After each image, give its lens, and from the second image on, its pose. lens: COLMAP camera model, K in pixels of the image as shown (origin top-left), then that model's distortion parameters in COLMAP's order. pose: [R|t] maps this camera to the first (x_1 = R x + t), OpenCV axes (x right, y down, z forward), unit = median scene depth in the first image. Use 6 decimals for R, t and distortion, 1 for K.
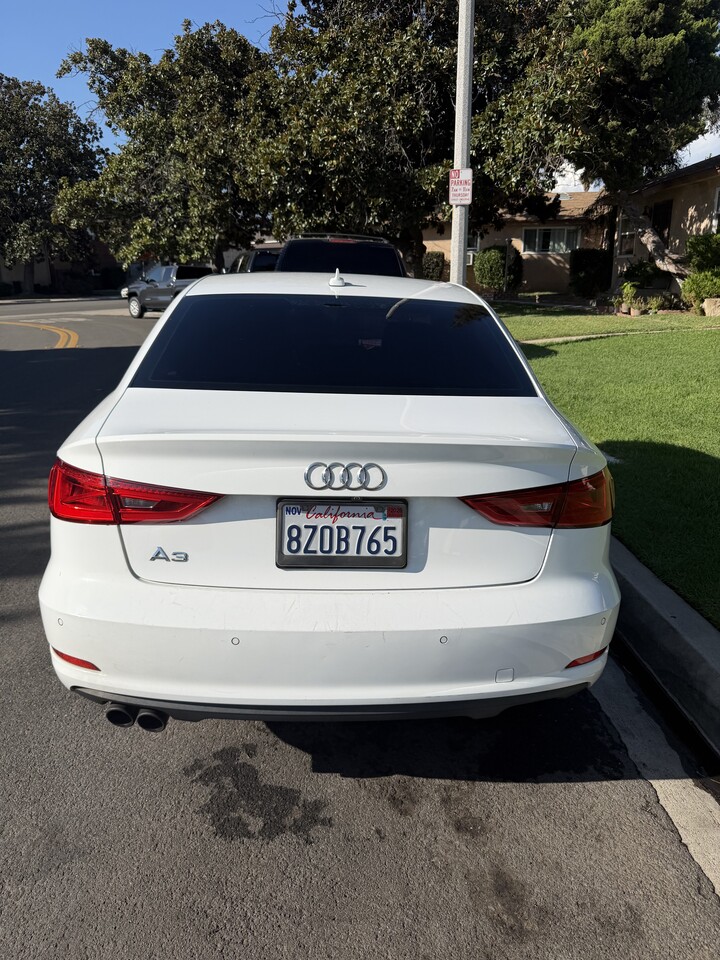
lens RADIAL K [[671.9, 0, 390.6], [0, 671.9, 481.6], [0, 0, 1]] dist [-0.006389, -0.003882]
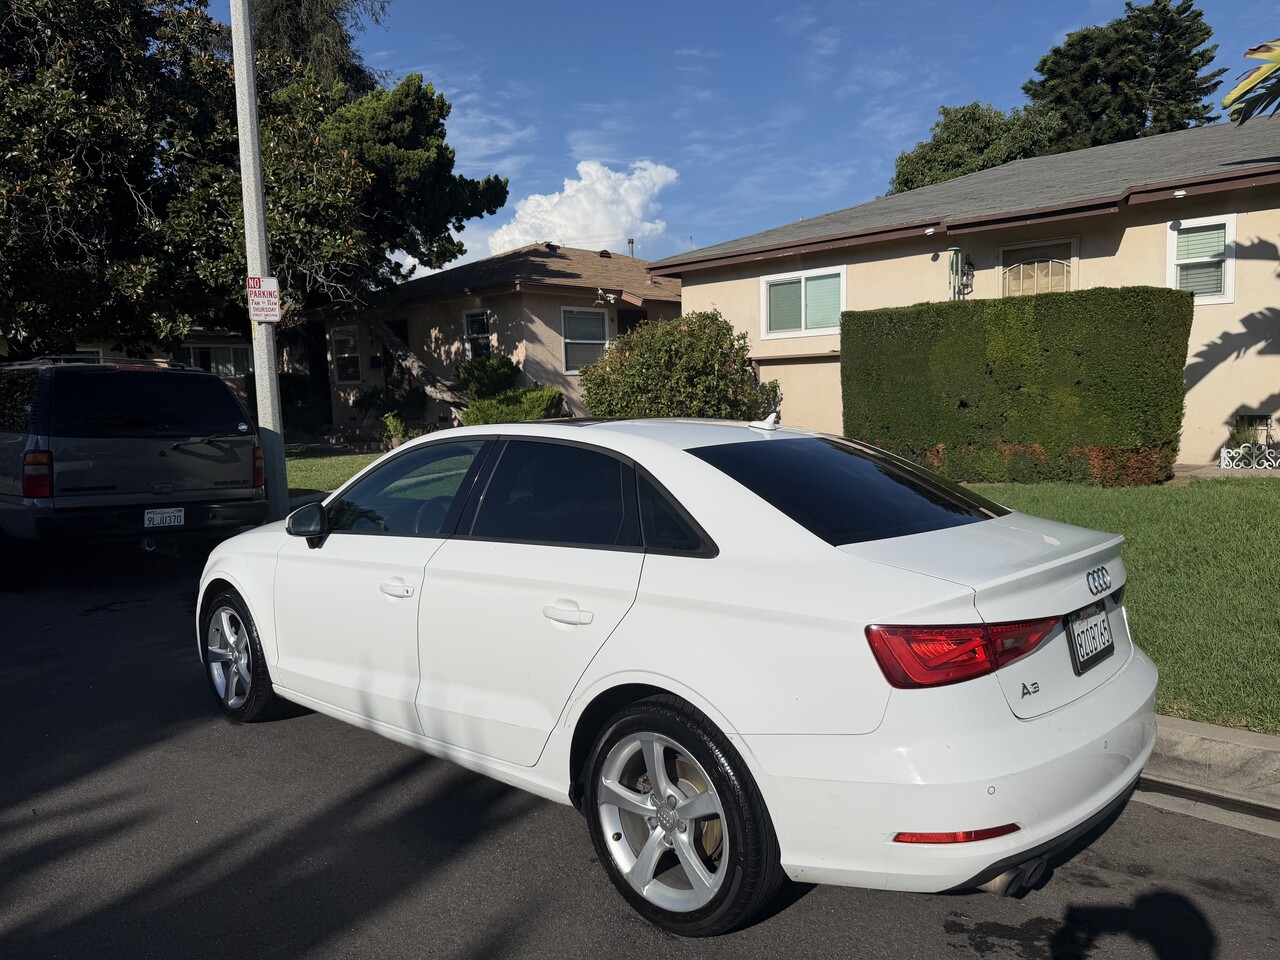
lens RADIAL K [[895.9, 0, 635.9], [0, 895.9, 481.4], [0, 0, 1]] dist [-0.006389, -0.003882]
pose [[0.725166, -0.083638, 0.683476, -0.204930], [0.223575, 0.967416, -0.118828, -0.020910], [-0.651267, 0.238978, 0.720237, 0.038846]]
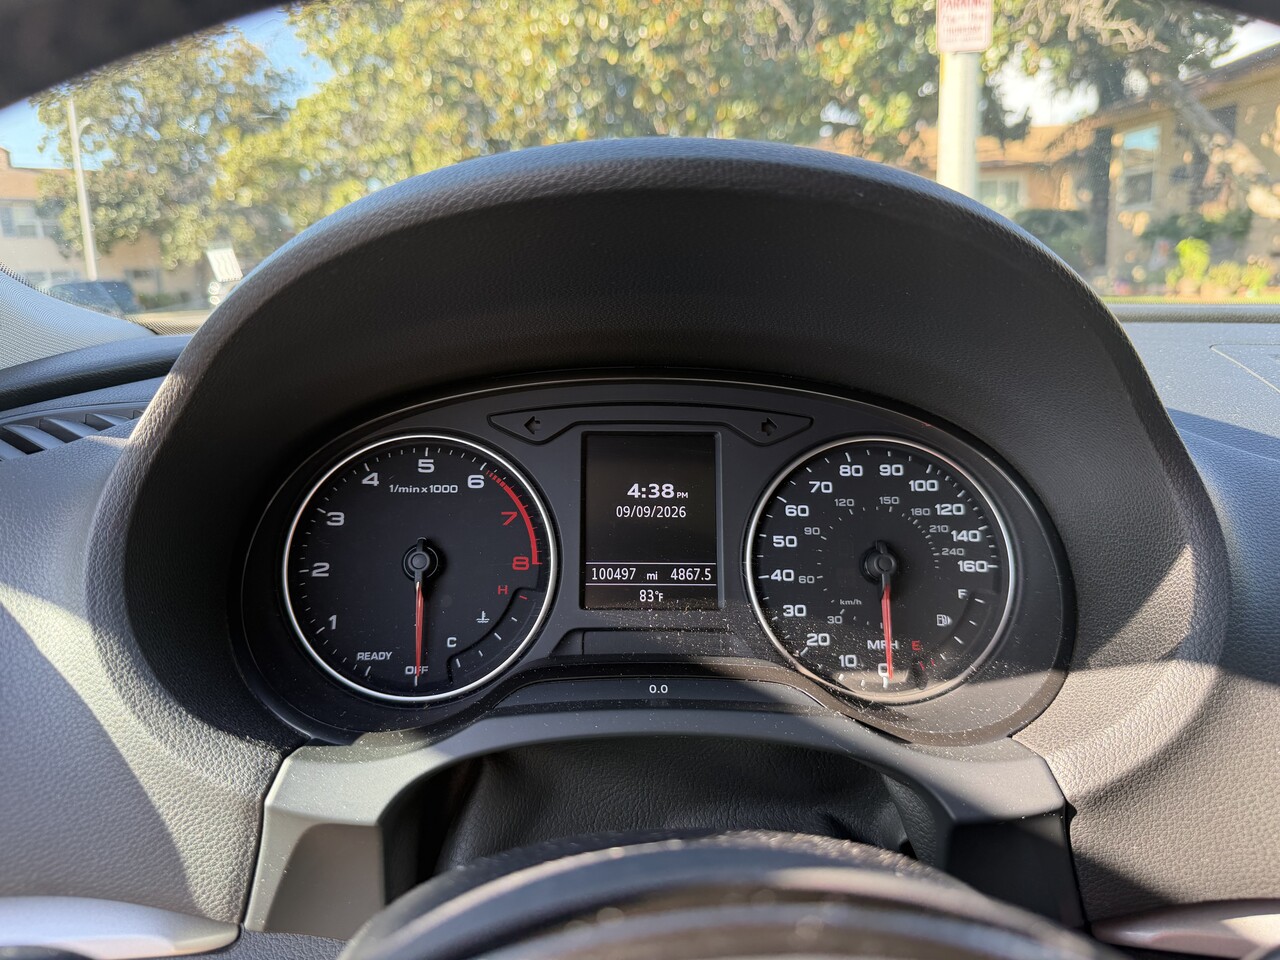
lens RADIAL K [[895.9, 0, 635.9], [0, 895.9, 481.4], [0, 0, 1]] dist [-0.006389, -0.003882]
pose [[0.997455, -0.016815, -0.069292, -0.054389], [0.011701, 0.997222, -0.073562, -0.058781], [0.070336, 0.072564, 0.994881, 0.286569]]
